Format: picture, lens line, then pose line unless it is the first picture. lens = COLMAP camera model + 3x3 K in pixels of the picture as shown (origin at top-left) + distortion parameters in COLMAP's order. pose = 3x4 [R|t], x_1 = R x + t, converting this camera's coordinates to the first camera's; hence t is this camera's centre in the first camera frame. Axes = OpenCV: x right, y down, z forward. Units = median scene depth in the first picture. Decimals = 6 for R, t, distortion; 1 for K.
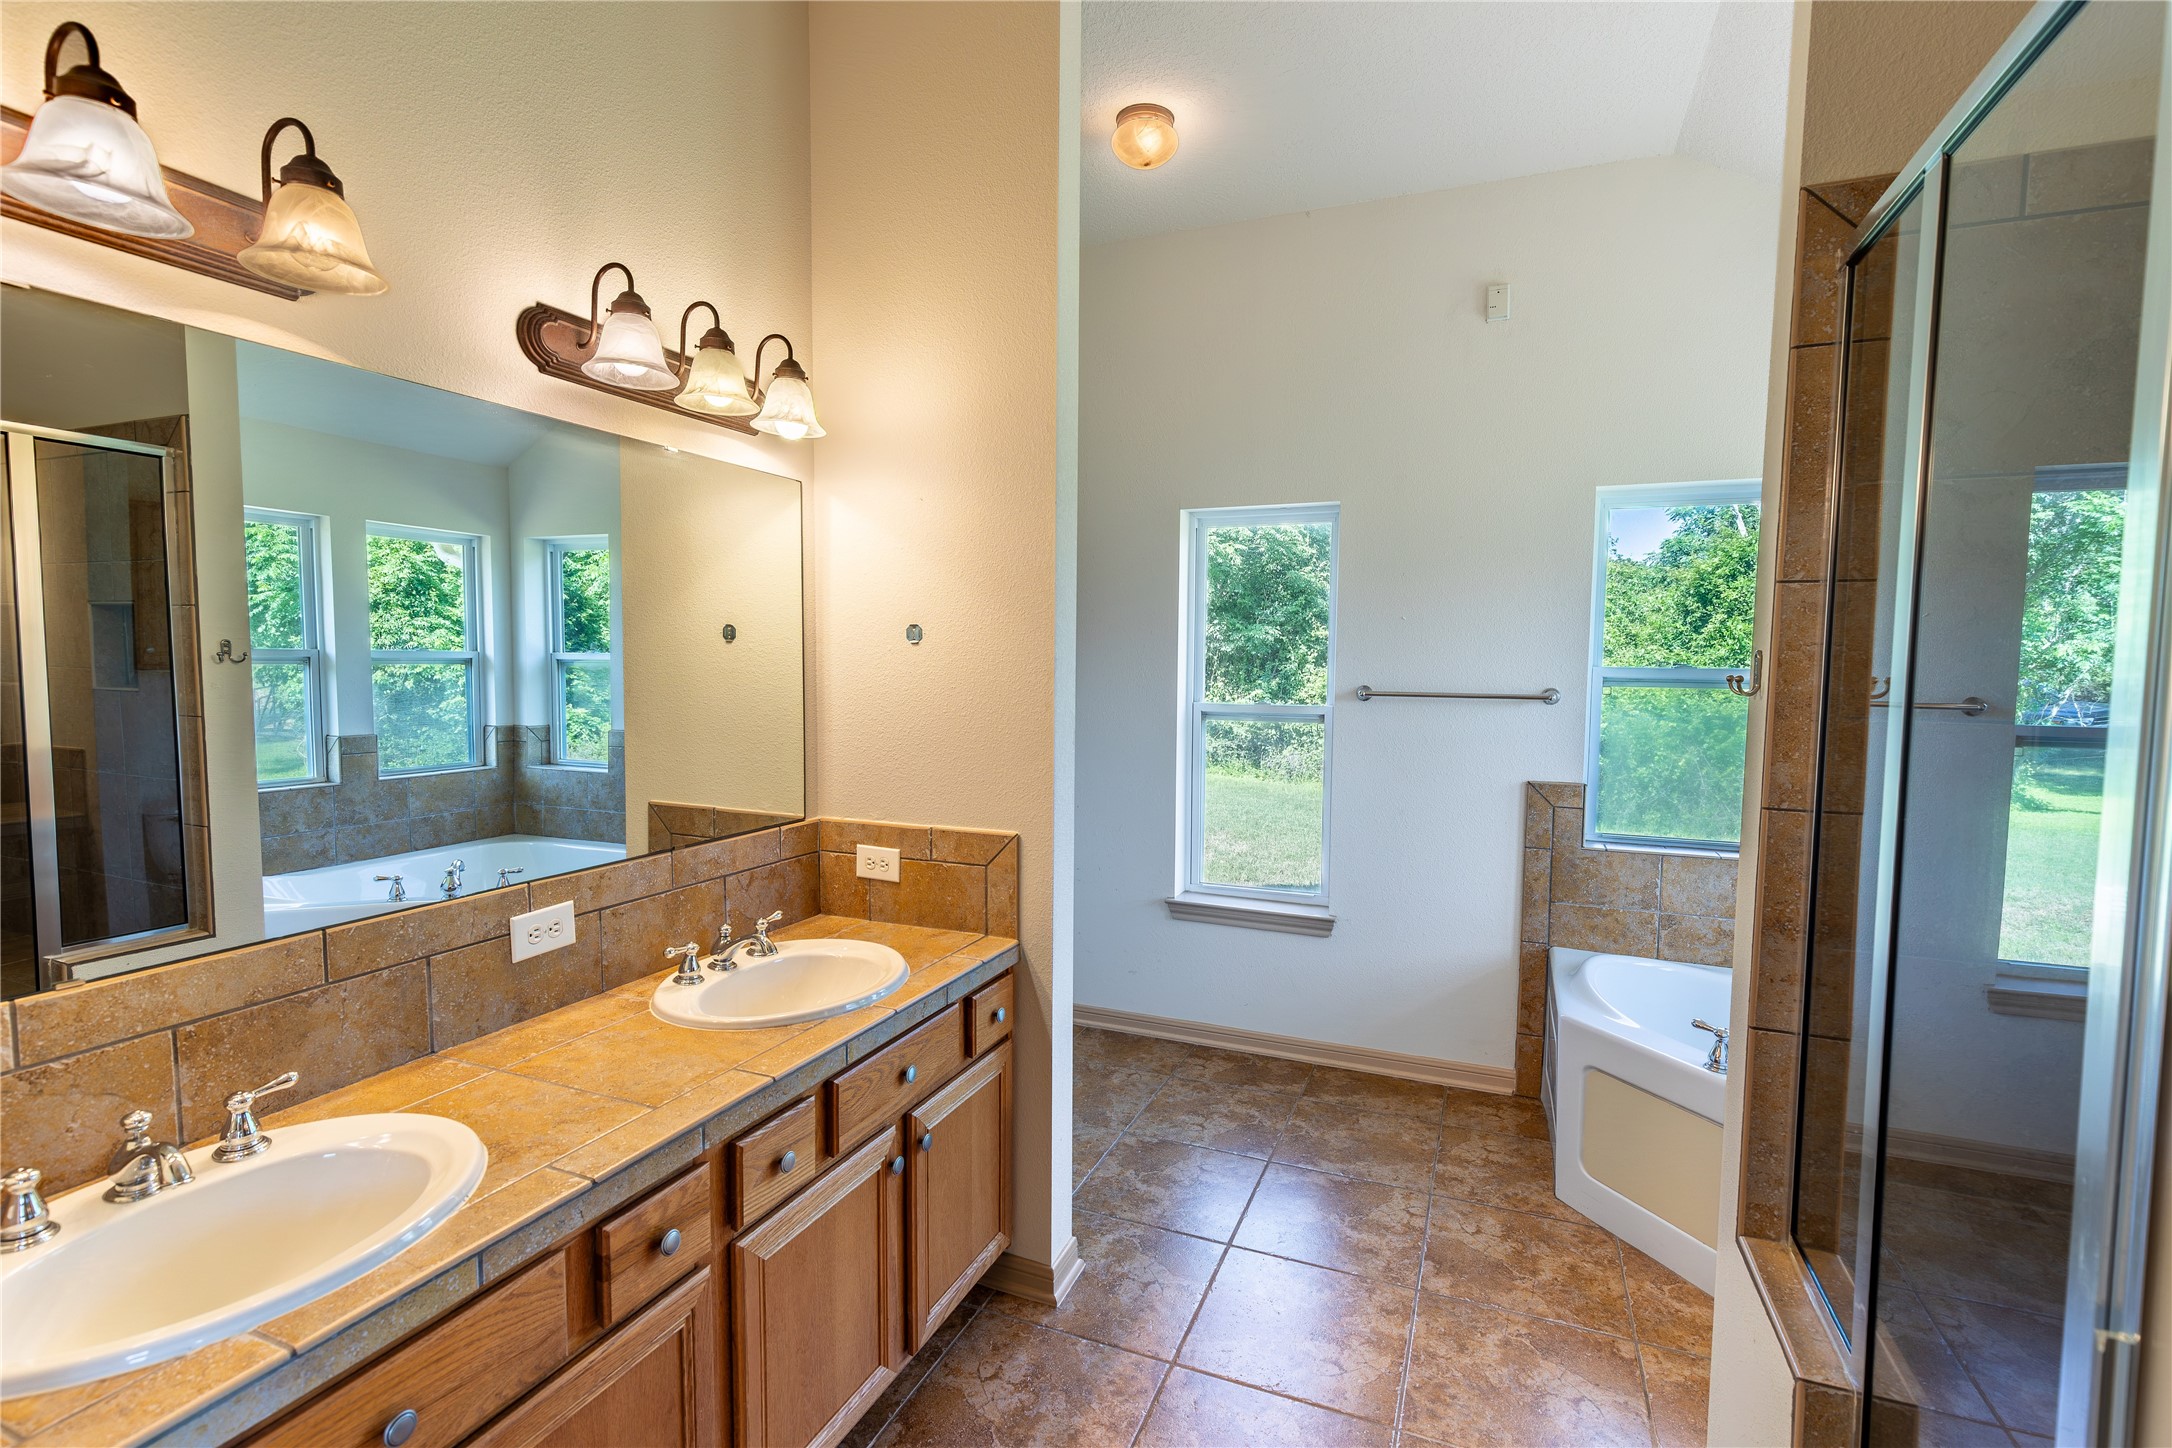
lens RADIAL K [[979.1, 0, 1089.9], [0, 979.1, 732.7], [0, 0, 1]] dist [-0.000049, -0.000179]
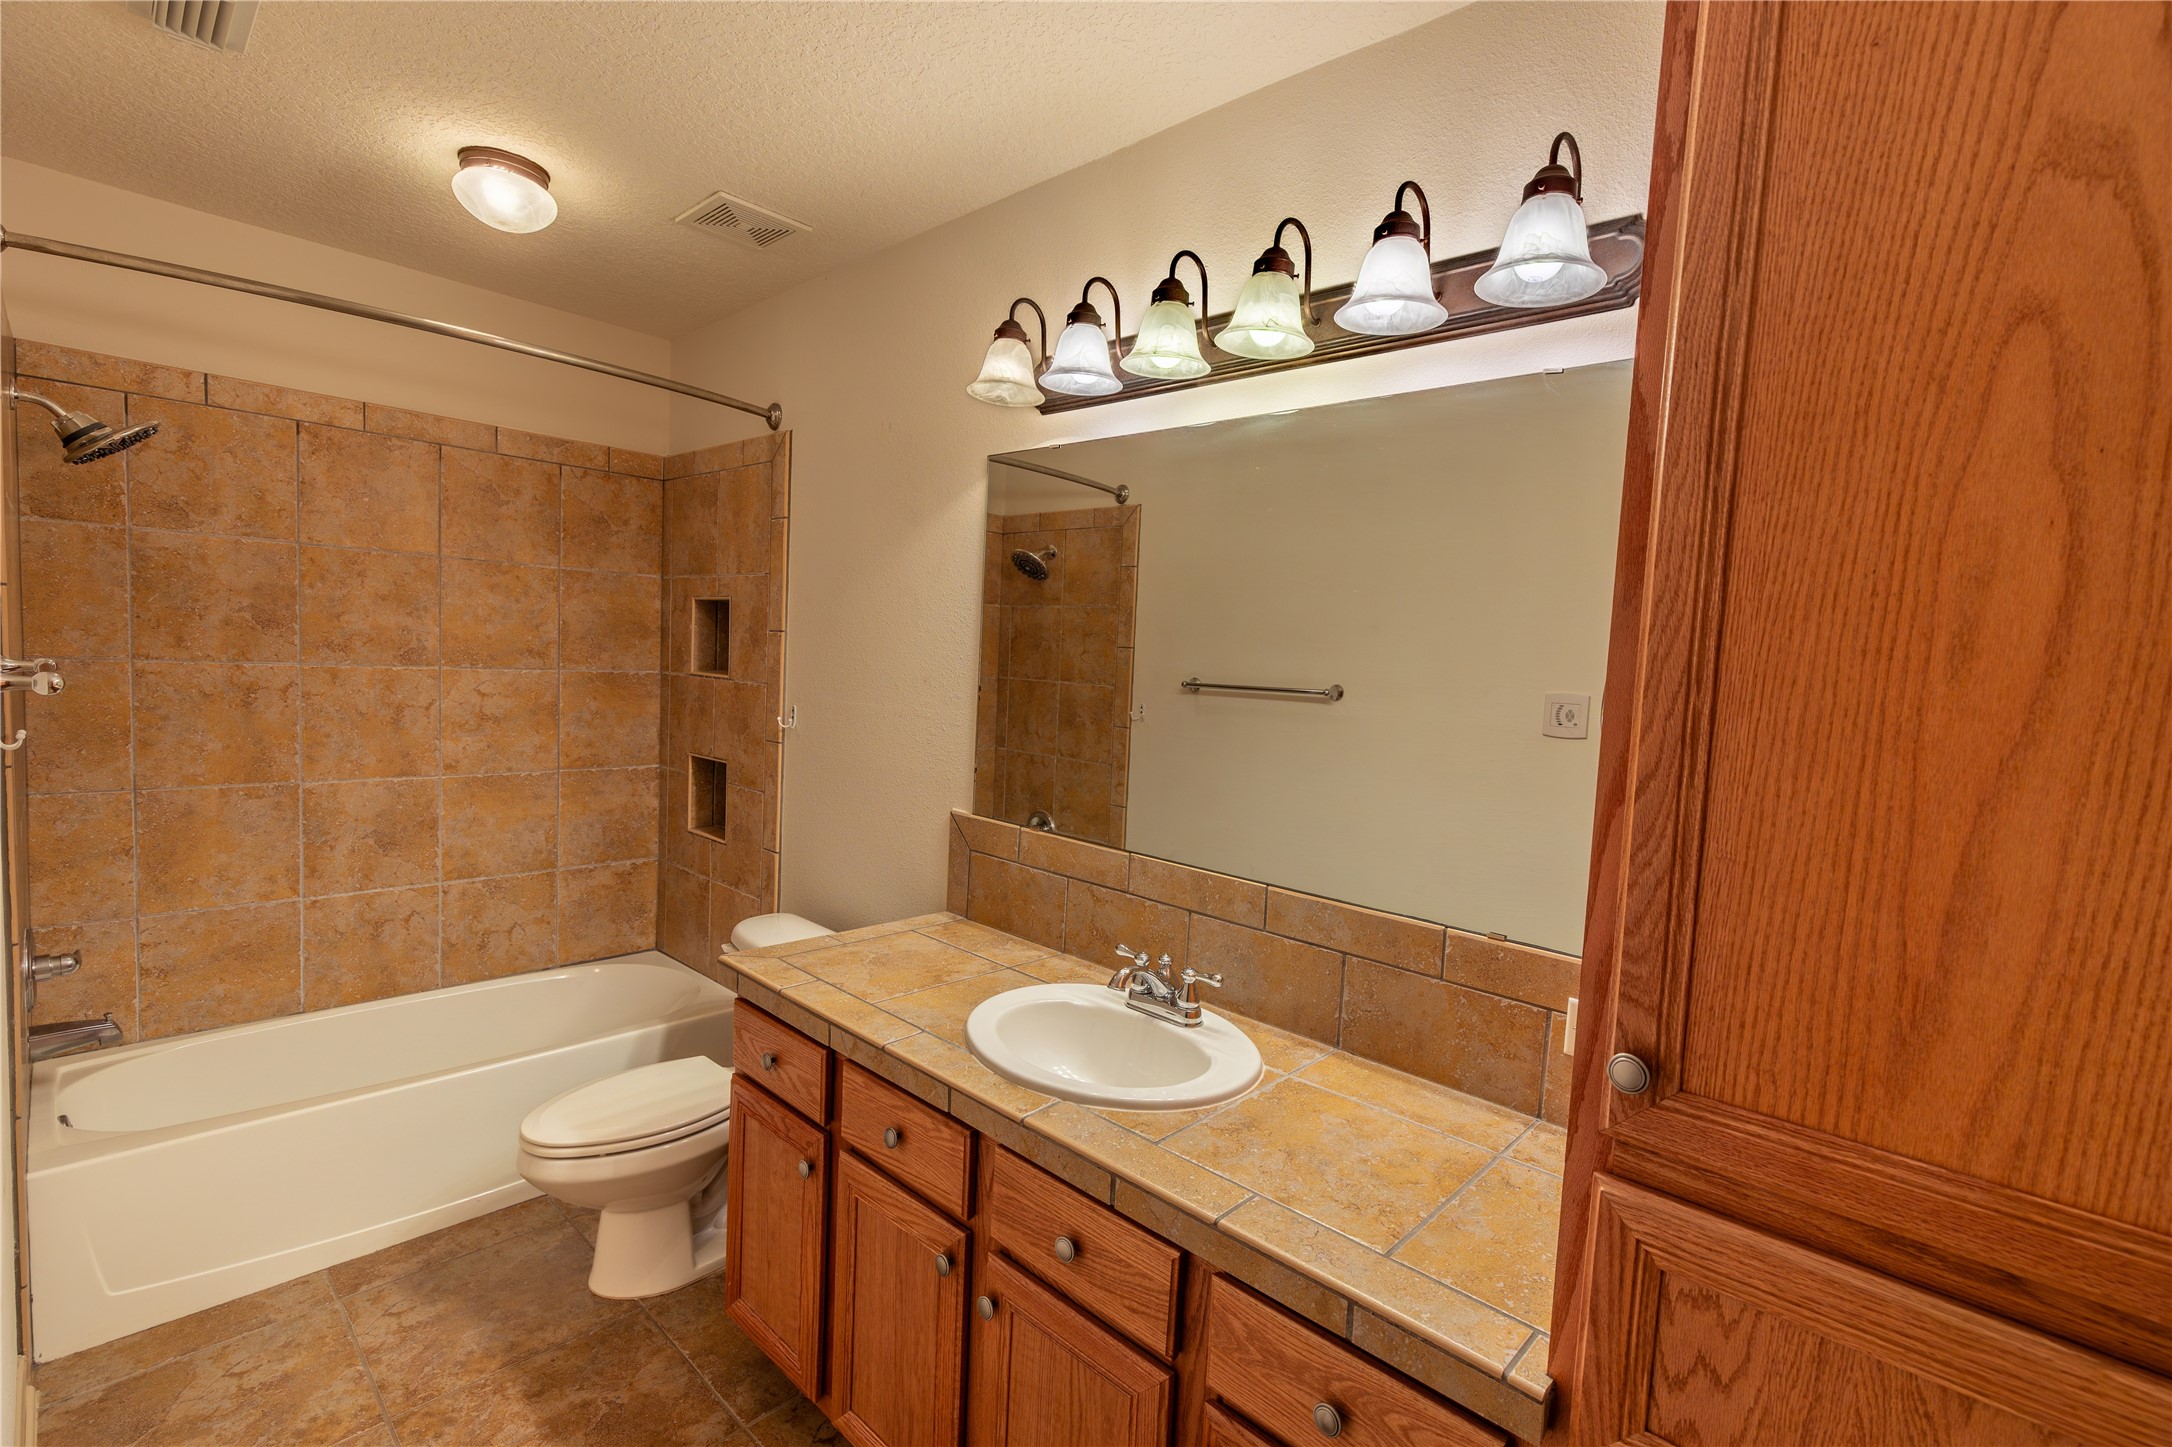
lens RADIAL K [[979.1, 0, 1089.9], [0, 979.1, 732.2], [0, 0, 1]] dist [-0.000049, -0.000179]
pose [[-0.339149, 0.077102, -0.937568, 0.473266], [-0.105830, 0.987182, 0.119464, -0.109727], [0.934761, 0.139739, -0.326642, 1.244059]]
